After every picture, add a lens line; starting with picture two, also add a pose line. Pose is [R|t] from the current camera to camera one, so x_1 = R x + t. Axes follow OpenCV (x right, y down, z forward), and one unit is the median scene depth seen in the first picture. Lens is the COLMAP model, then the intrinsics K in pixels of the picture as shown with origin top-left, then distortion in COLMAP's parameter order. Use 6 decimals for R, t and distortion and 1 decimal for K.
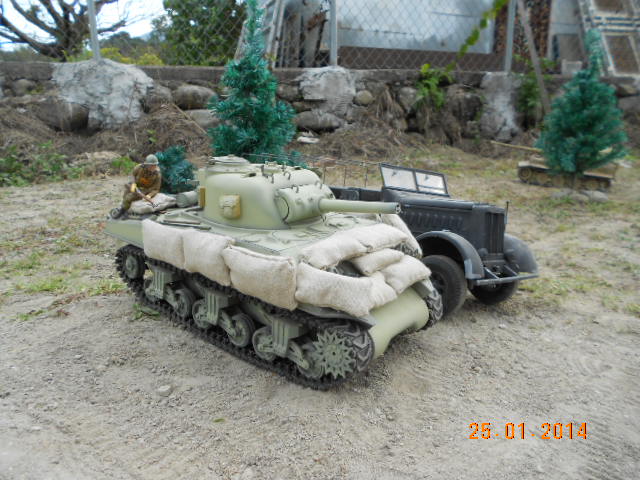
lens RADIAL K [[468.5, 0, 320.0], [0, 468.5, 240.0], [0, 0, 1]] dist [-0.009494, -0.002872]
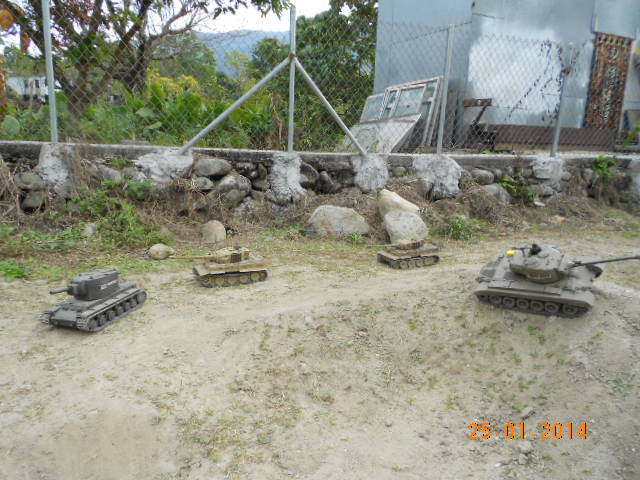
lens RADIAL K [[468.5, 0, 320.0], [0, 468.5, 240.0], [0, 0, 1]] dist [-0.009494, -0.002872]
pose [[0.998970, 0.030696, 0.033404, -0.763127], [-0.029376, 0.998796, -0.039295, -0.008723], [-0.034570, 0.038274, 0.998669, -0.504421]]
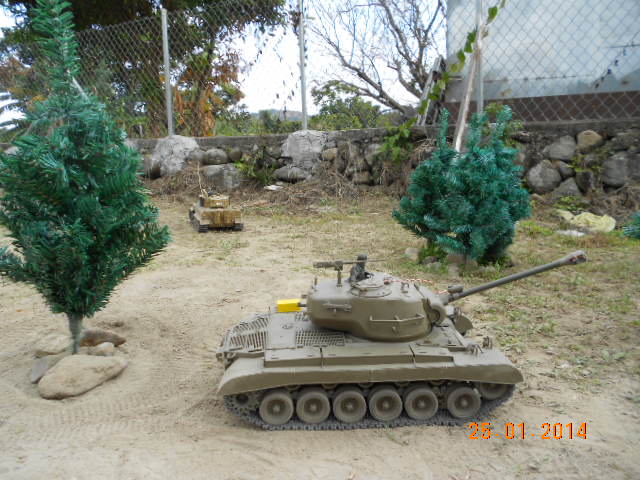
lens RADIAL K [[468.5, 0, 320.0], [0, 468.5, 240.0], [0, 0, 1]] dist [-0.009494, -0.002872]
pose [[0.686019, 0.114843, -0.718463, 0.928945], [-0.188855, 0.981726, -0.023403, -0.065412], [0.702646, 0.151740, 0.695171, 0.213352]]
